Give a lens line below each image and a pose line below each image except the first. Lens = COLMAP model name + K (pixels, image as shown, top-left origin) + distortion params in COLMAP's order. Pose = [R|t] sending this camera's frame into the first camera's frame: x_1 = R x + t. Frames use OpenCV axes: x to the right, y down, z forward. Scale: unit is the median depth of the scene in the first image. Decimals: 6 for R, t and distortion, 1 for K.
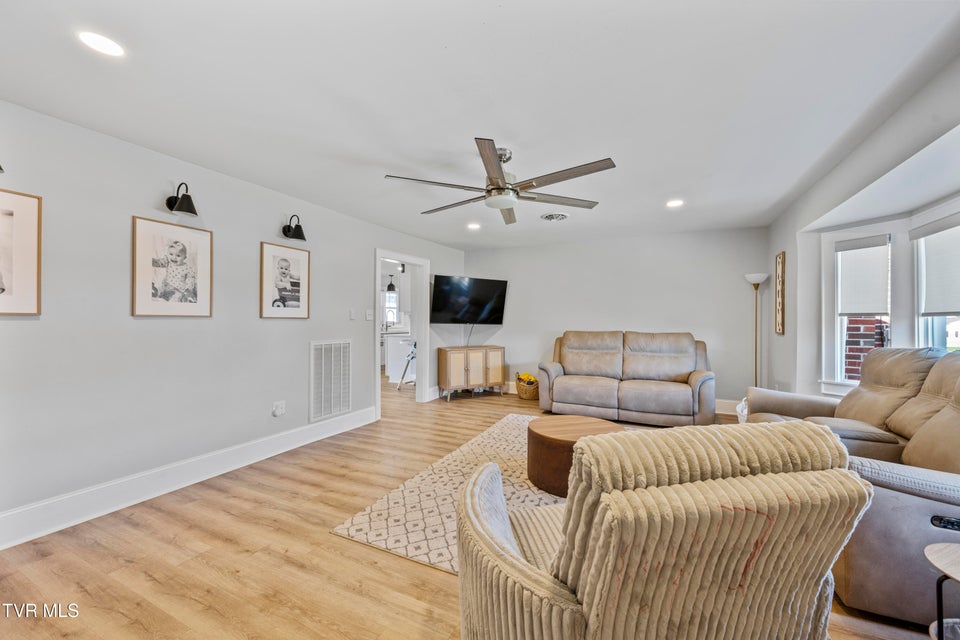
lens RADIAL K [[380.4, 0, 465.8], [0, 380.4, 320.6], [0, 0, 1]] dist [0.000896, 0.000161]
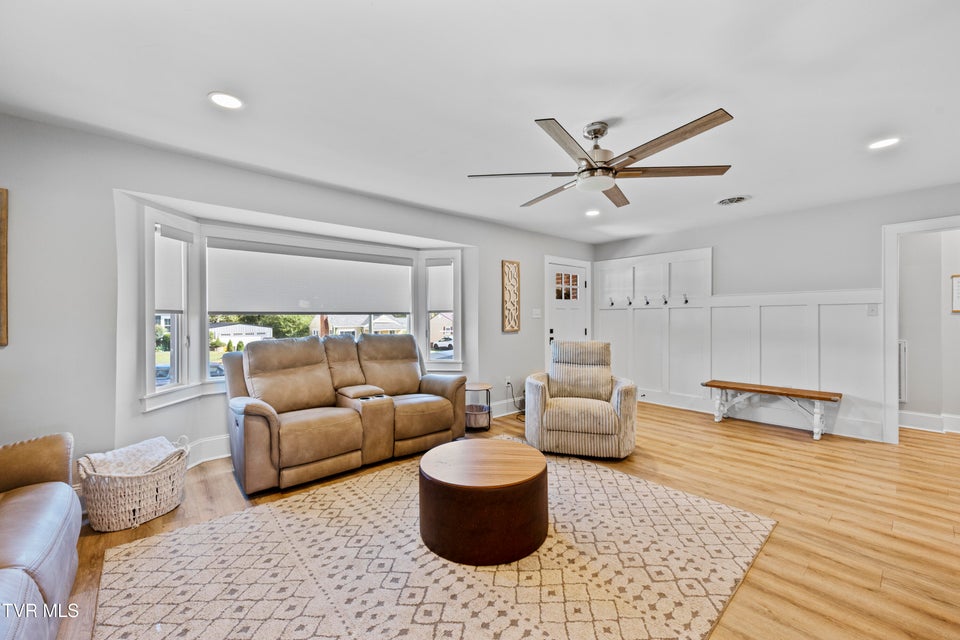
lens RADIAL K [[398.6, 0, 483.6], [0, 398.6, 316.4], [0, 0, 1]] dist [-0.004028, -0.000385]
pose [[-0.941679, 0.004625, 0.336480, 0.018090], [0.003147, 0.999983, -0.004938, 0.001201], [-0.336497, -0.003591, -0.941678, 1.429047]]
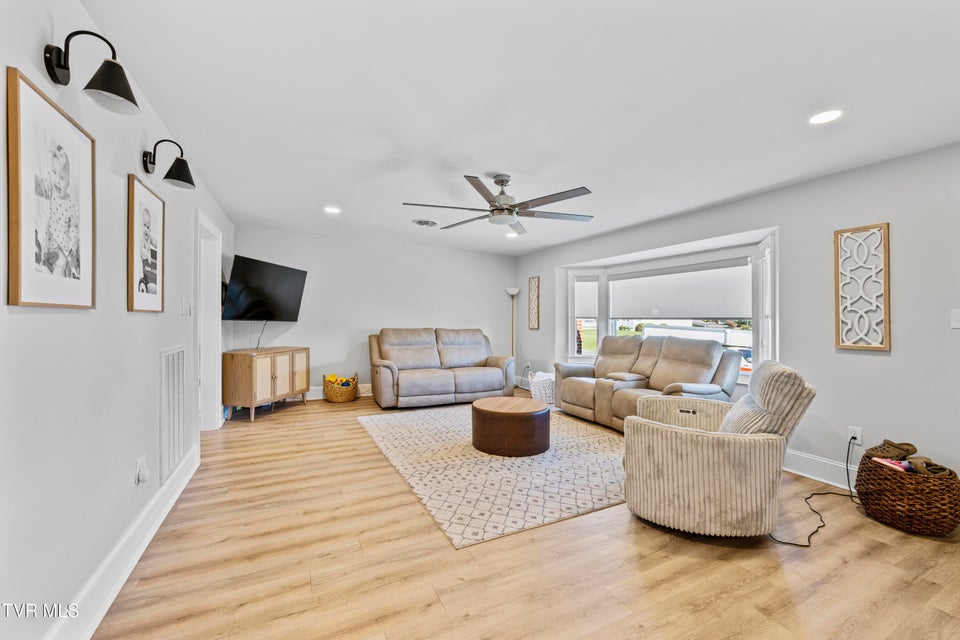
lens RADIAL K [[398.6, 0, 483.6], [0, 398.6, 316.4], [0, 0, 1]] dist [-0.004028, -0.000385]
pose [[0.586887, 0.014146, 0.809545, -0.694736], [-0.014521, 0.999870, -0.006944, -0.002959], [-0.809539, -0.007680, 0.587016, 0.239218]]
